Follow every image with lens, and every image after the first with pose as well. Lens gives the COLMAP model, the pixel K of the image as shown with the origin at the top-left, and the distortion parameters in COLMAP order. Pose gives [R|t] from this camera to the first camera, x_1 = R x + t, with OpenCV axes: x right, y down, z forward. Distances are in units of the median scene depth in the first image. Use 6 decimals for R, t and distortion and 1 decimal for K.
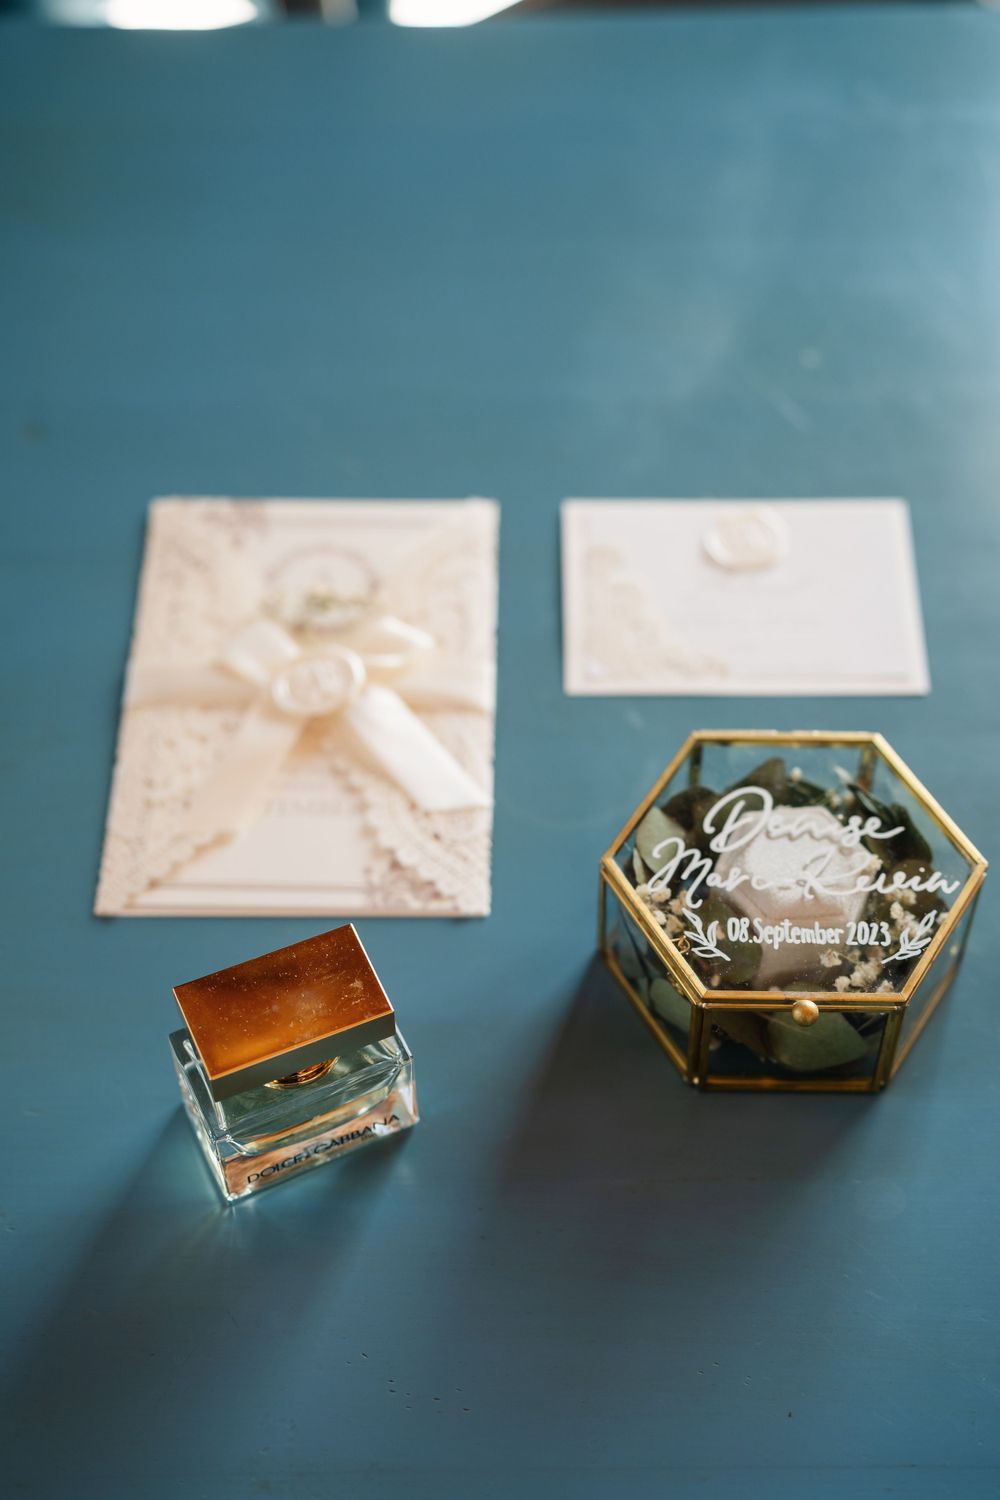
lens RADIAL K [[2148.6, 0, 500.3], [0, 2148.6, 750.2], [0, 0, 1]] dist [-0.032031, 0.000000]
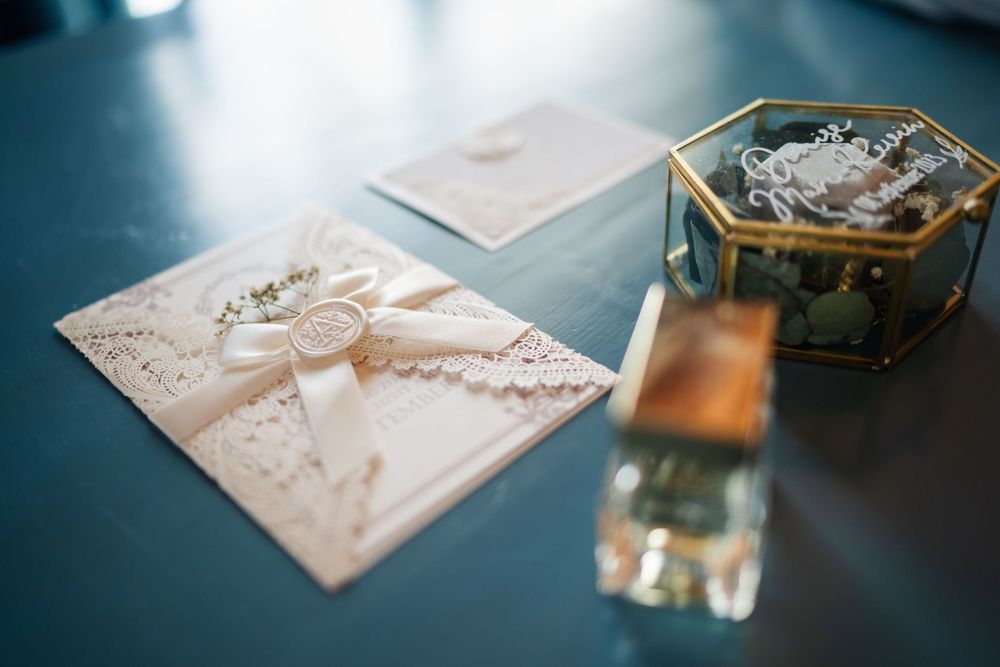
lens RADIAL K [[1033.6, 0, 498.6], [0, 1033.6, 332.7], [0, 0, 1]] dist [0.015280, 0.000000]
pose [[0.723543, -0.458830, 0.515714, -0.301658], [0.577026, 0.812072, -0.087063, 0.065733], [-0.378850, 0.360574, 0.852326, 0.560559]]
